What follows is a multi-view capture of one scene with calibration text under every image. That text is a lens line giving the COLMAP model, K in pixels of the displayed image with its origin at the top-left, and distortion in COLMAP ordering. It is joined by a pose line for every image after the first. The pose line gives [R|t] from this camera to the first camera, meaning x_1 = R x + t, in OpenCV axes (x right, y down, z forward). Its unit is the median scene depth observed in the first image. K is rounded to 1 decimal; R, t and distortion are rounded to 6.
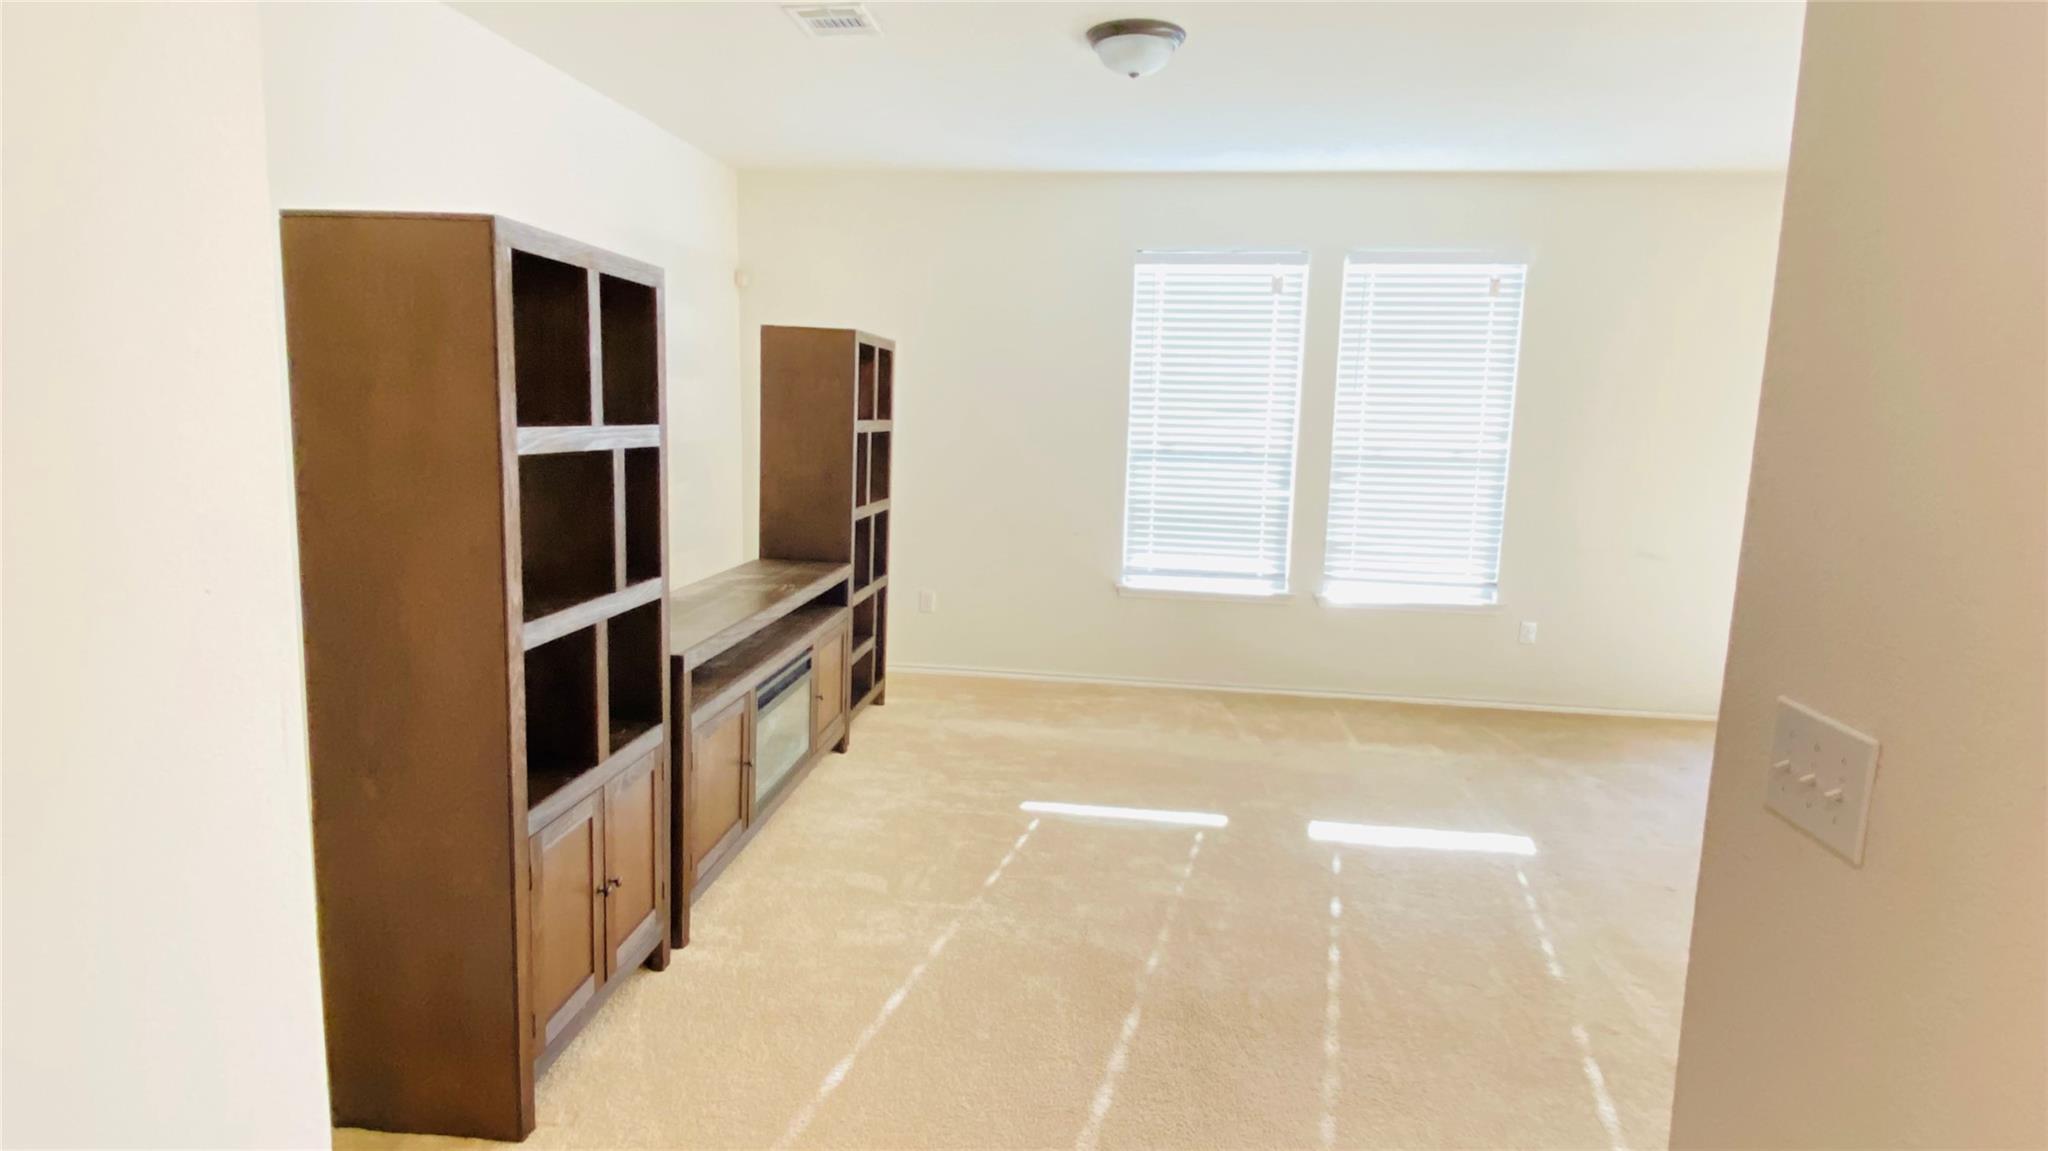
lens RADIAL K [[1135.6, 0, 1021.8], [0, 1135.6, 570.6], [0, 0, 1]] dist [0.092222, -0.077754]
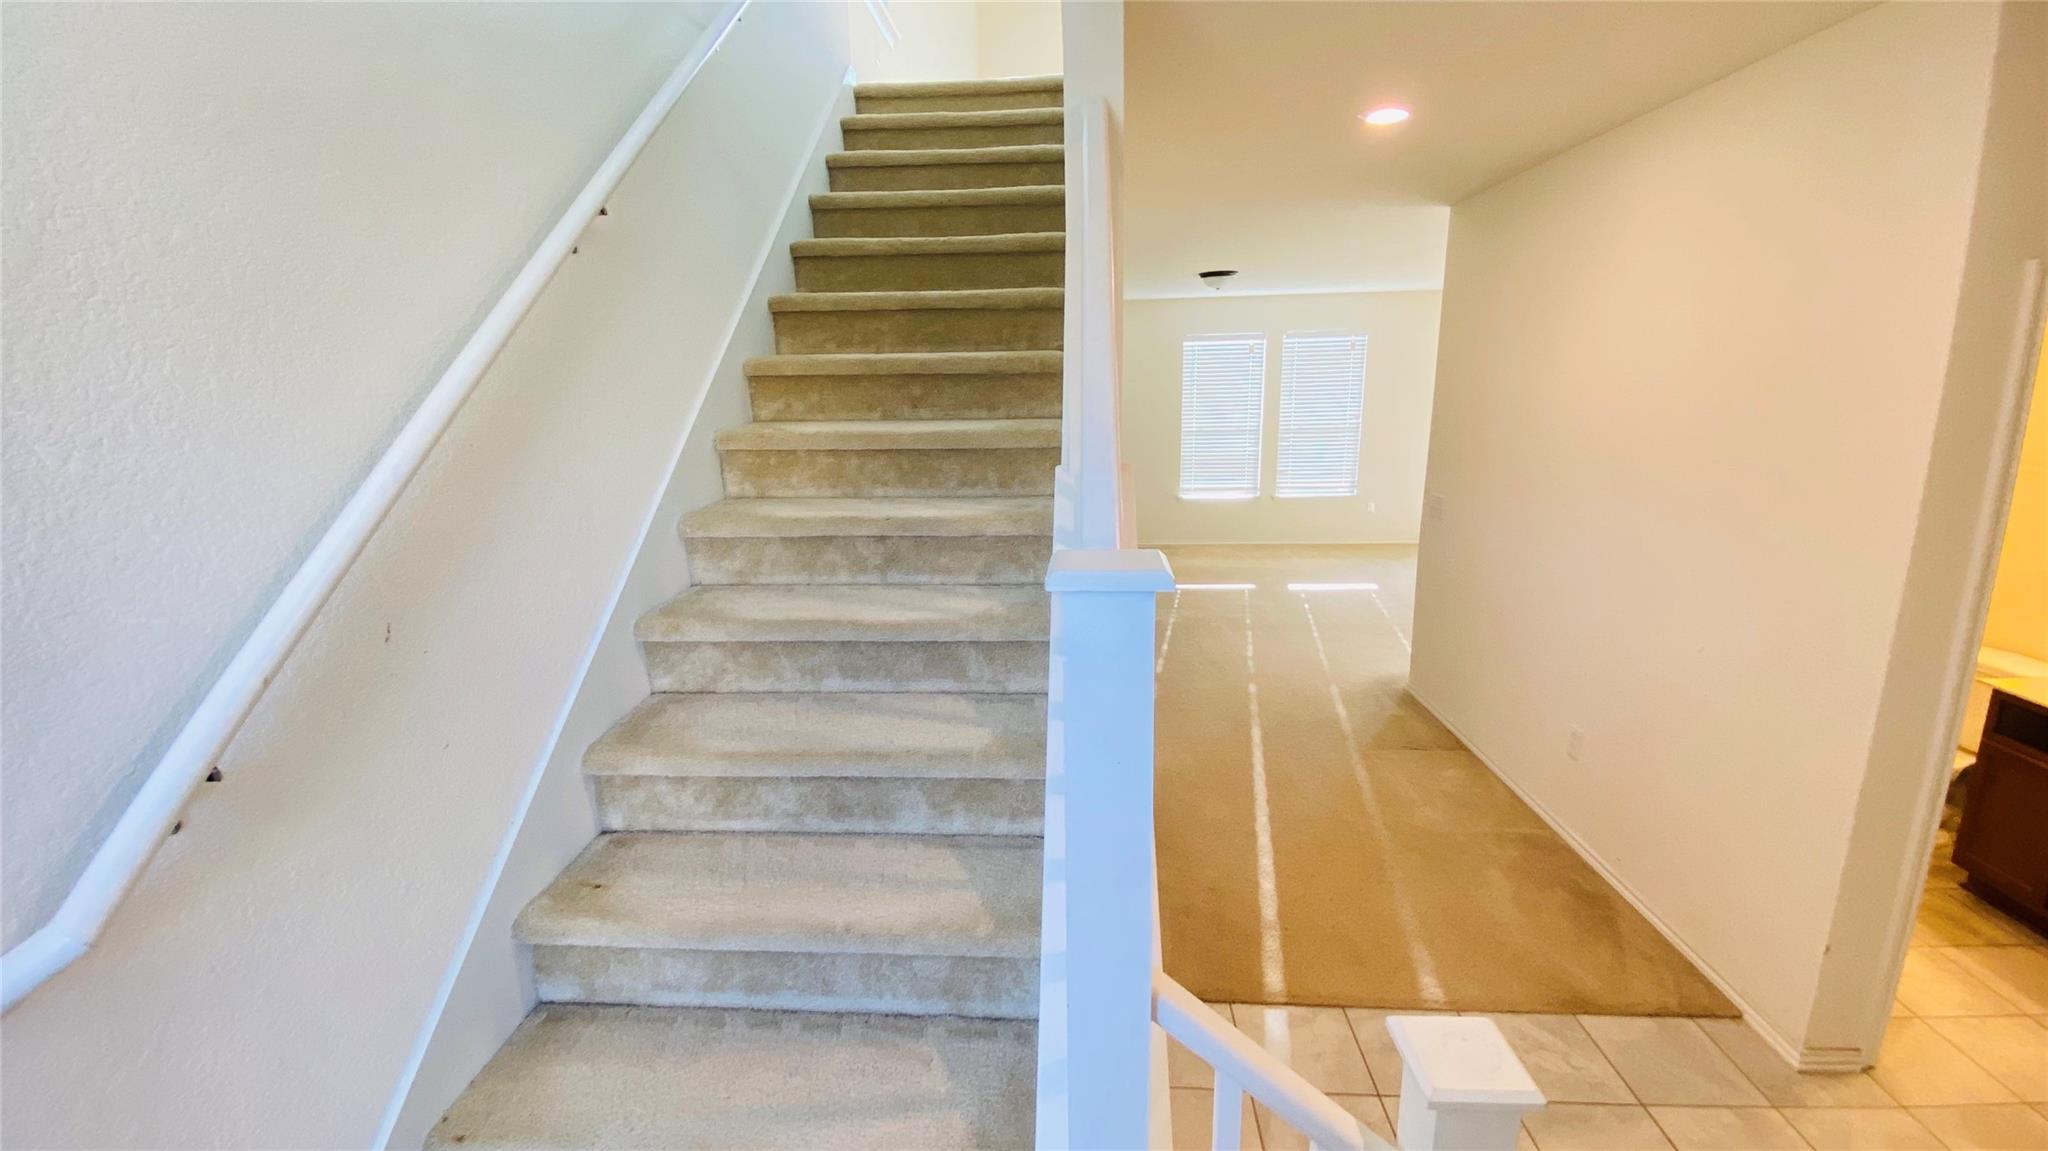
lens RADIAL K [[826.1, 0, 1024.0], [0, 826.1, 575.5], [0, 0, 1]] dist [0.038319, -0.029820]
pose [[0.997948, -0.055920, 0.031198, -0.290744], [0.052978, 0.994688, 0.088250, 0.008231], [-0.035967, -0.086416, 0.995610, -0.591511]]
